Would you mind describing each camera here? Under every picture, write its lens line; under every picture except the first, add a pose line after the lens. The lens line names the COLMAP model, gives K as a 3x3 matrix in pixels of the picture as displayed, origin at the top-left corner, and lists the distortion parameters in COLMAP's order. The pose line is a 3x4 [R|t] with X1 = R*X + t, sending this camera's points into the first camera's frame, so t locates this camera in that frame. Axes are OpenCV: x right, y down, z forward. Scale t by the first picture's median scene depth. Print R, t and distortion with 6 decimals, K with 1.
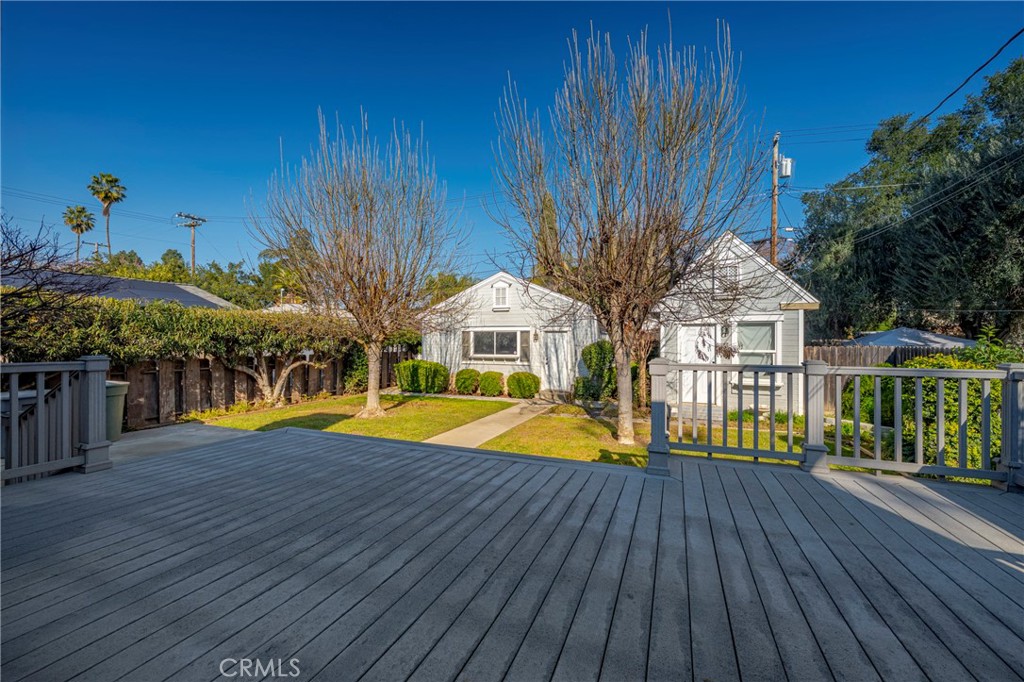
lens RADIAL K [[401.5, 0, 513.6], [0, 401.5, 343.4], [0, 0, 1]] dist [-0.002631, 0.000522]
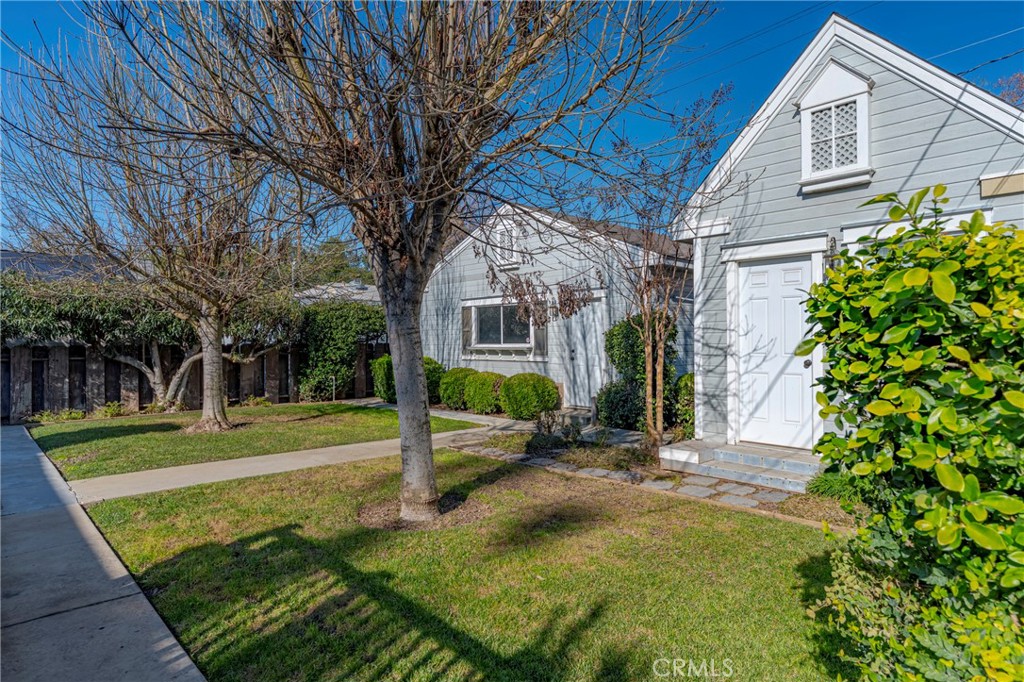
lens RADIAL K [[566.4, 0, 511.0], [0, 566.4, 341.7], [0, 0, 1]] dist [0.003673, -0.000547]
pose [[0.914220, -0.005321, -0.405184, 0.319115], [0.004793, 0.999986, -0.002318, 0.027354], [0.405191, 0.000177, 0.914232, 0.246254]]
